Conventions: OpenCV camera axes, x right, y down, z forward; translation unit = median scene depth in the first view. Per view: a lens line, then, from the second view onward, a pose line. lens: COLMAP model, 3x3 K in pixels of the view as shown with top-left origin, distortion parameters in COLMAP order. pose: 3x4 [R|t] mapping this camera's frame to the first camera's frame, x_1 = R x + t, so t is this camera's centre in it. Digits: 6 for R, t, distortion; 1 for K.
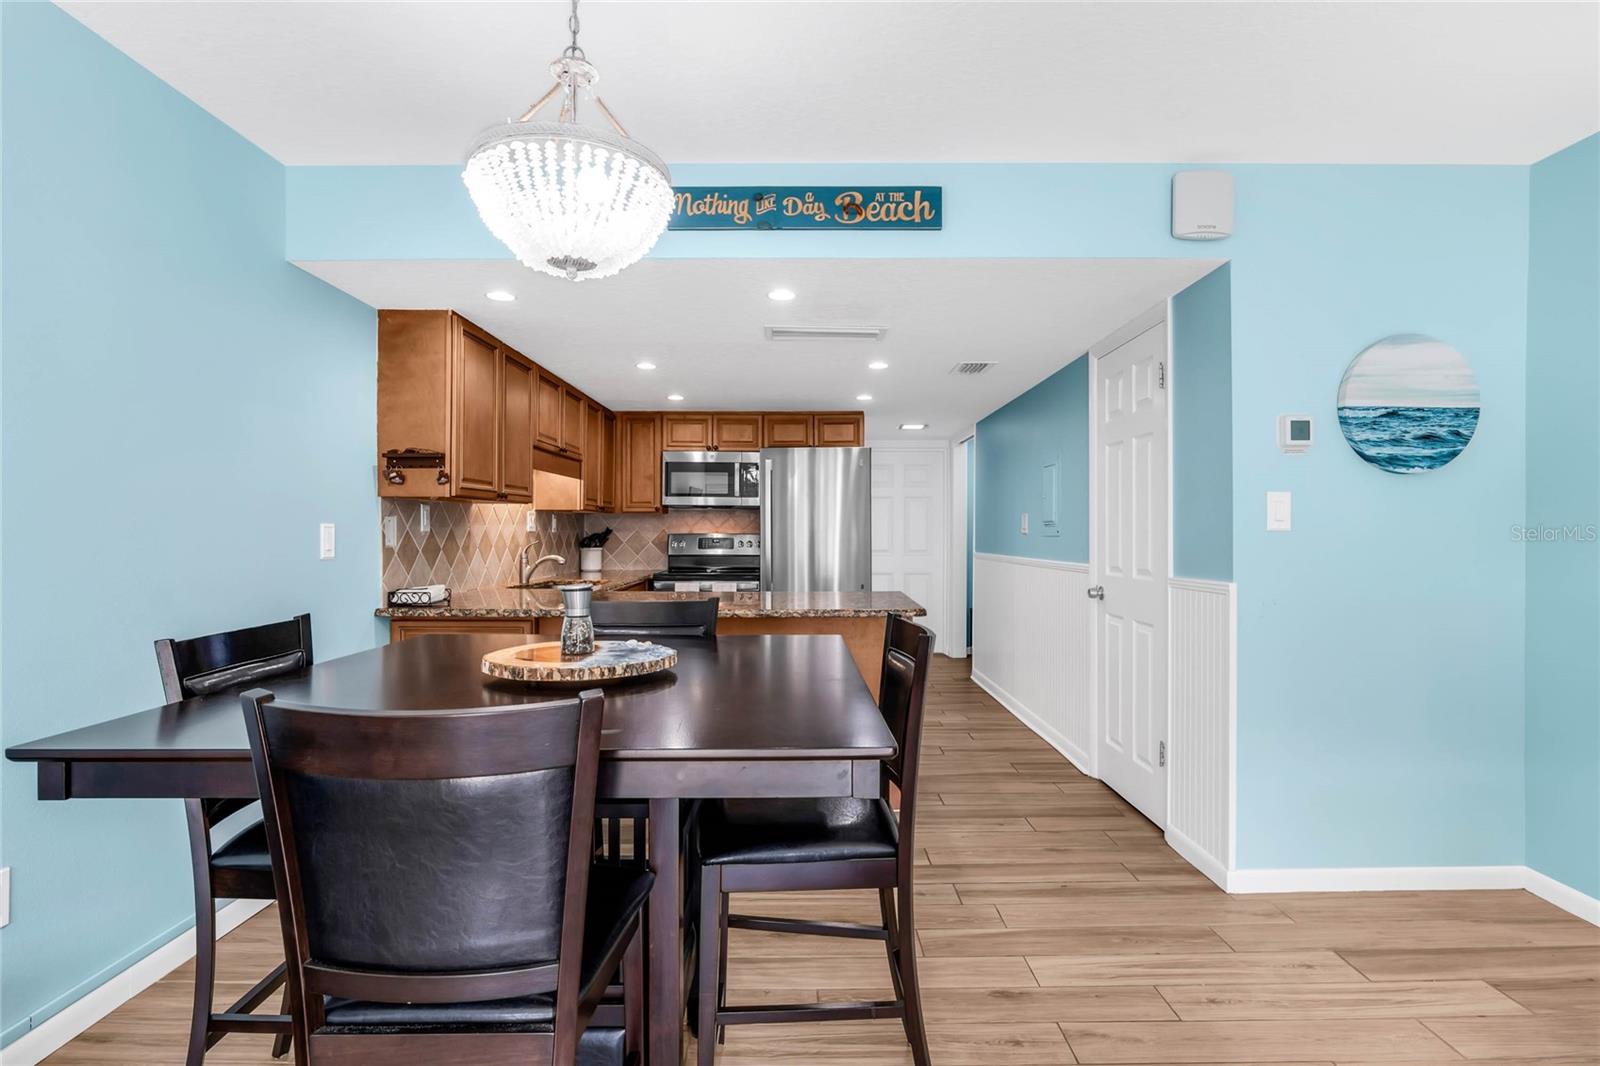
lens RADIAL K [[758.0, 0, 791.1], [0, 758.0, 529.4], [0, 0, 1]] dist [-0.019312, 0.000107]
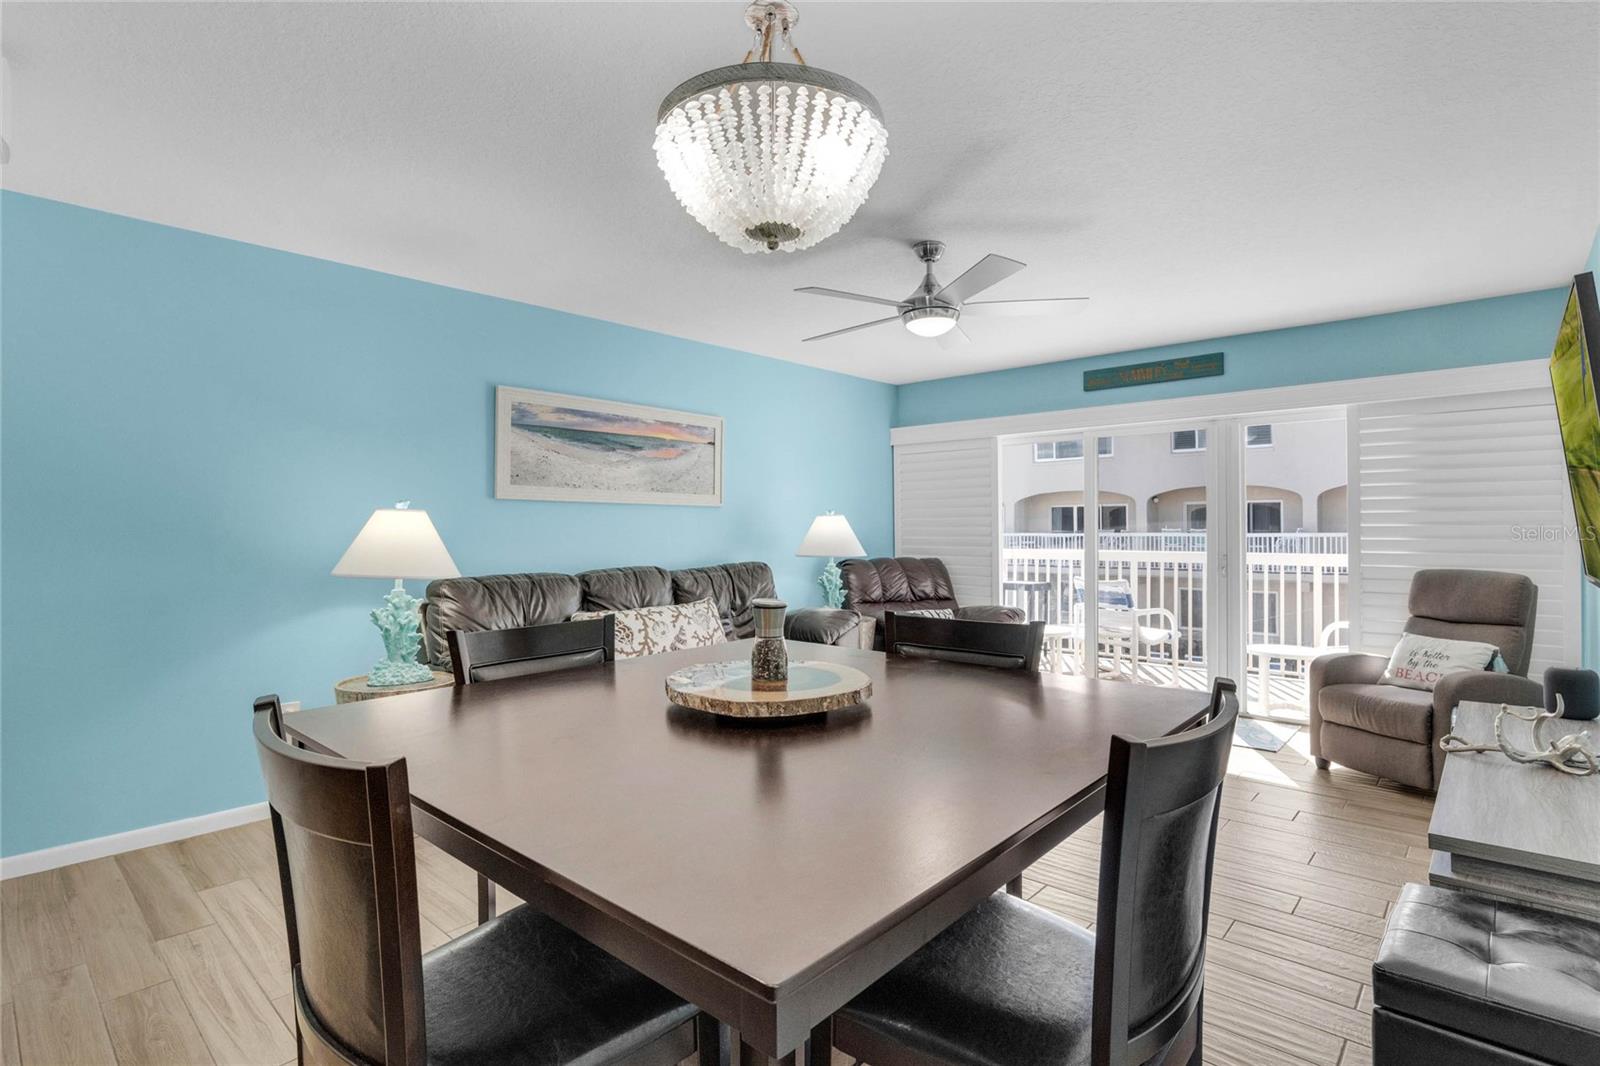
lens RADIAL K [[758.0, 0, 791.1], [0, 758.0, 529.4], [0, 0, 1]] dist [-0.019312, 0.000107]
pose [[-0.735262, 0.006580, 0.677751, -0.542962], [0.006319, 0.999976, -0.002853, 0.003398], [-0.677754, 0.002185, -0.735286, 1.011881]]
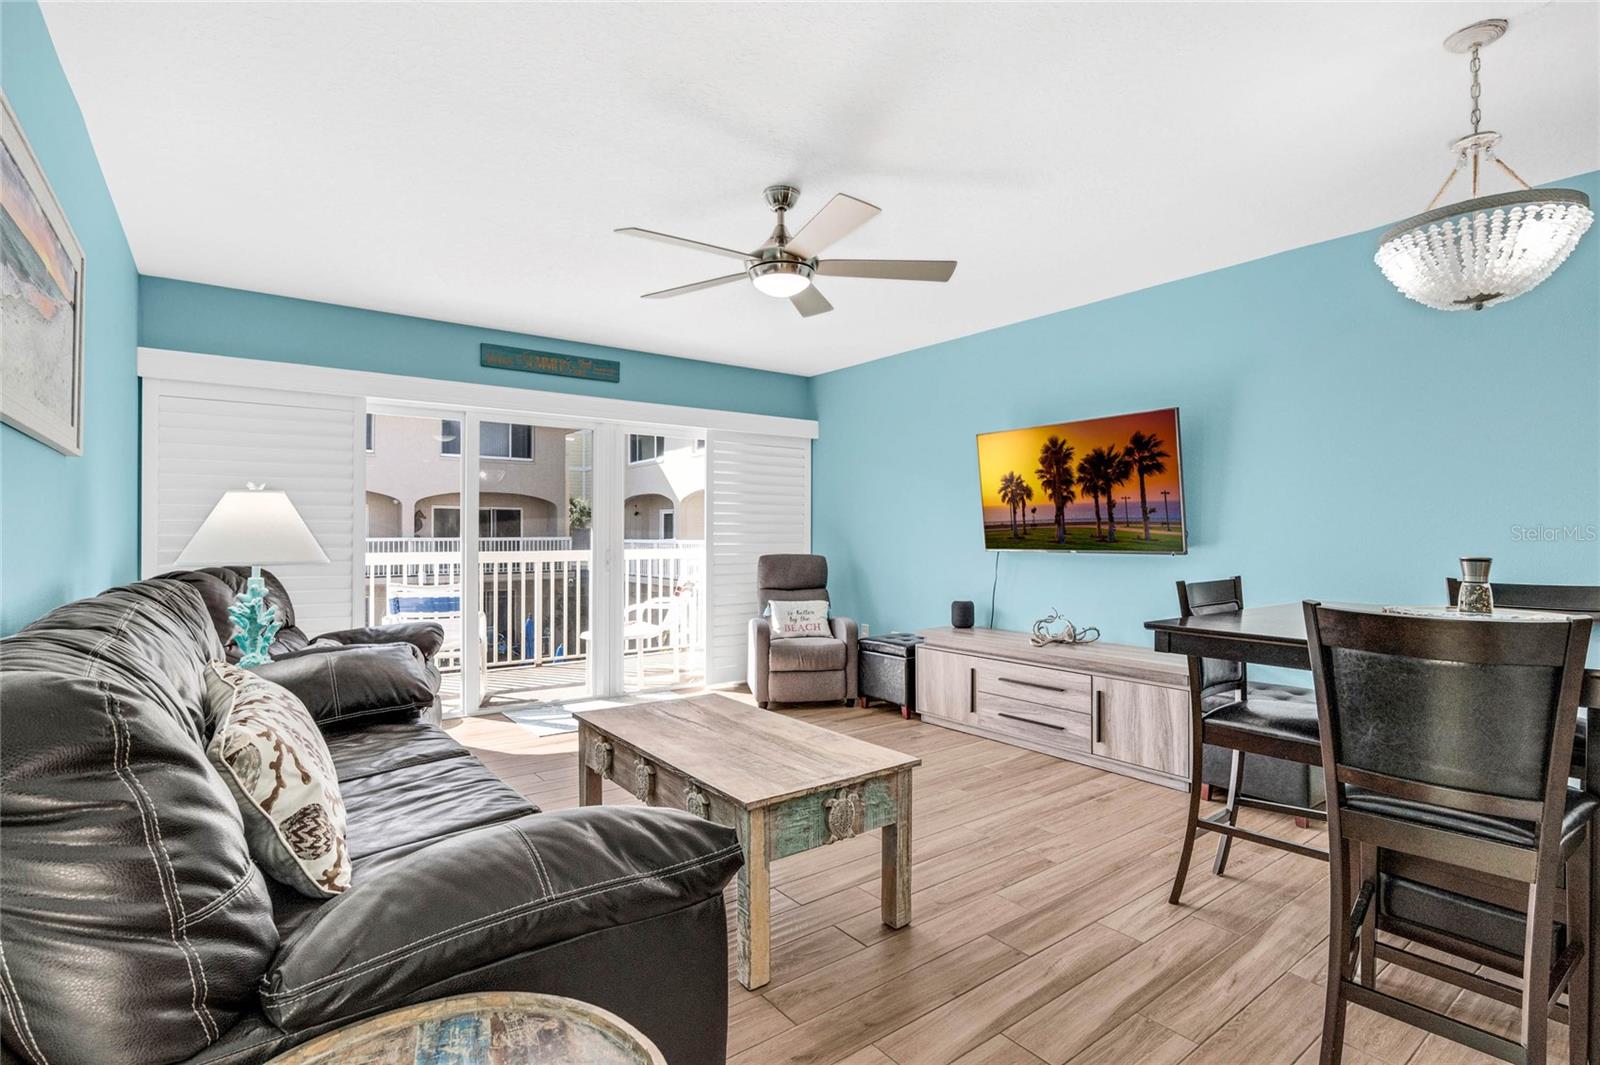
lens RADIAL K [[772.9, 0, 783.9], [0, 772.9, 533.8], [0, 0, 1]] dist [-0.014069, 0.000565]
pose [[-0.807433, 0.002853, -0.589953, 0.832975], [0.003365, 0.999994, 0.000231, 0.027670], [0.589950, -0.001799, -0.807438, 0.841039]]
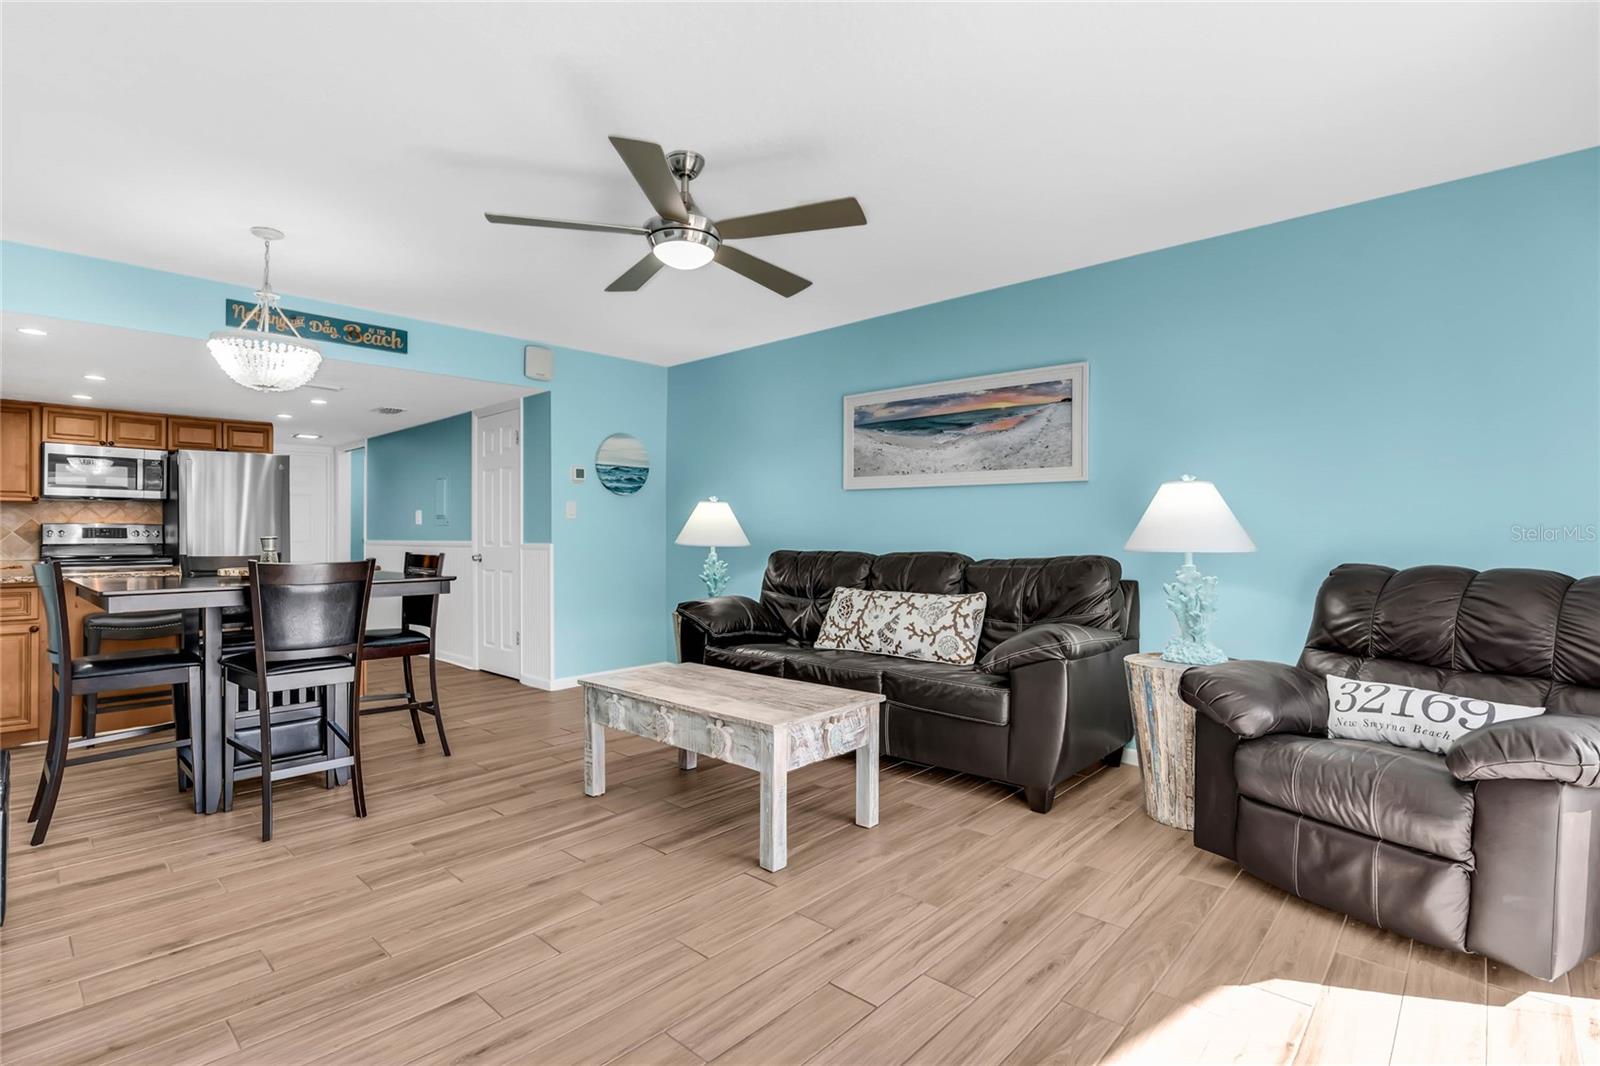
lens RADIAL K [[770.3, 0, 824.5], [0, 770.3, 534.1], [0, 0, 1]] dist [-0.011347, 0.000060]
pose [[0.648607, -0.002004, 0.761121, -0.551109], [0.000815, 0.999998, 0.001939, 0.040303], [-0.761123, -0.000638, 0.648607, -0.967930]]
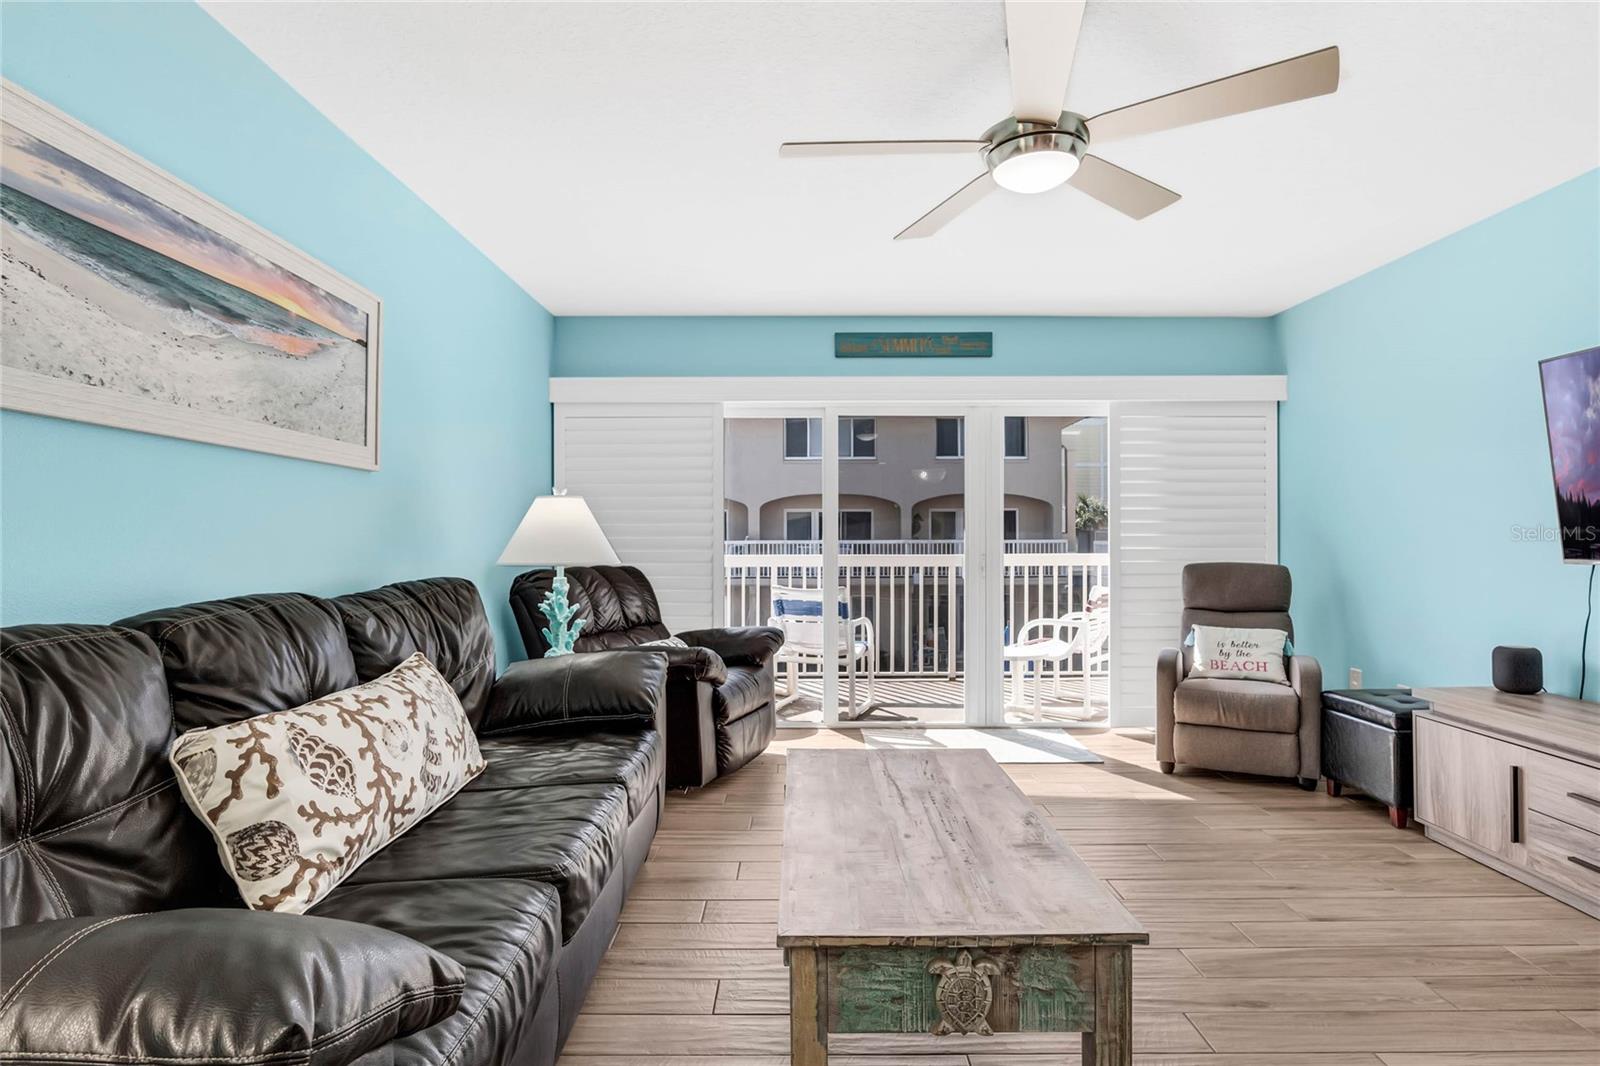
lens RADIAL K [[806.0, 0, 793.5], [0, 806.0, 536.5], [0, 0, 1]] dist [-0.003689, 0.001190]
pose [[-0.999964, 0.006476, 0.005490, 0.399466], [0.006463, 0.999976, -0.002327, 0.030897], [-0.005505, -0.002292, -0.999982, 0.737181]]
